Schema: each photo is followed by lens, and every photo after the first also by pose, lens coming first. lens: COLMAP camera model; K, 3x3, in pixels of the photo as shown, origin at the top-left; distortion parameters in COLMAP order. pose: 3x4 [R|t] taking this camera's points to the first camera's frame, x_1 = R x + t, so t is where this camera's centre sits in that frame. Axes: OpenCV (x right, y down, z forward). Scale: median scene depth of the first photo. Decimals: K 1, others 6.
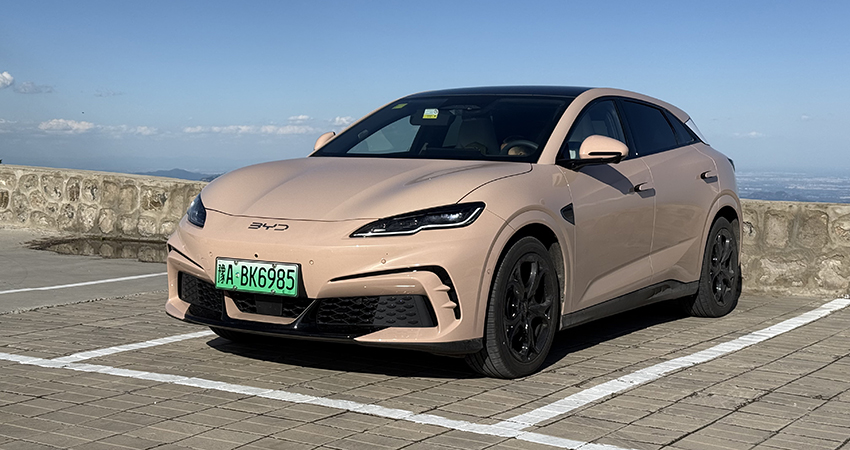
lens RADIAL K [[1216.1, 0, 427.1], [0, 1216.1, 223.9], [0, 0, 1]] dist [0.102425, 0.000000]
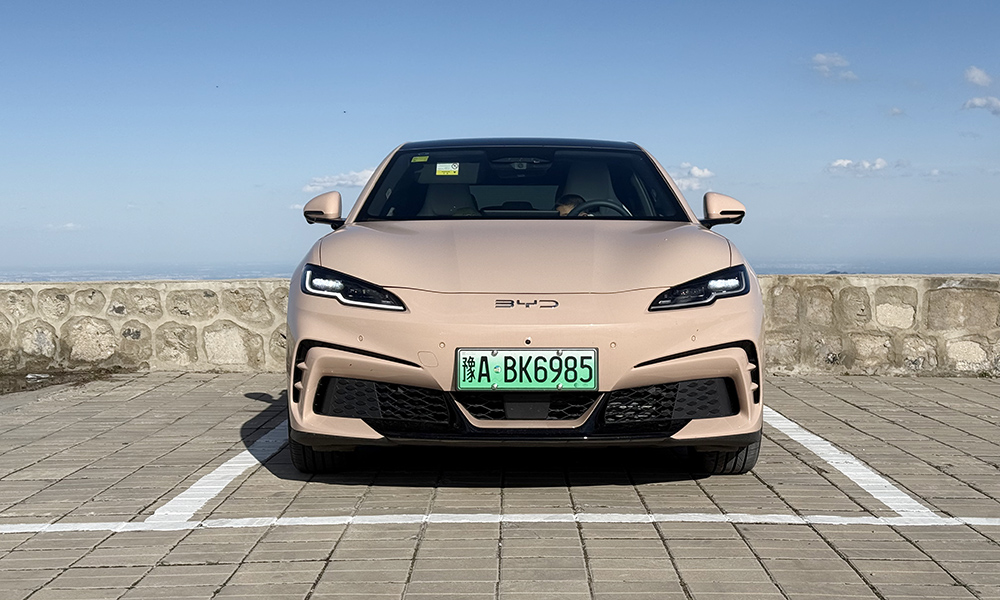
lens RADIAL K [[1392.8, 0, 497.0], [0, 1392.8, 301.5], [0, 0, 1]] dist [0.069670, 0.000000]
pose [[0.847676, -0.037200, 0.529209, -0.612419], [0.047304, 0.998865, -0.005557, 0.004911], [-0.528402, 0.029744, 0.848473, 0.268322]]
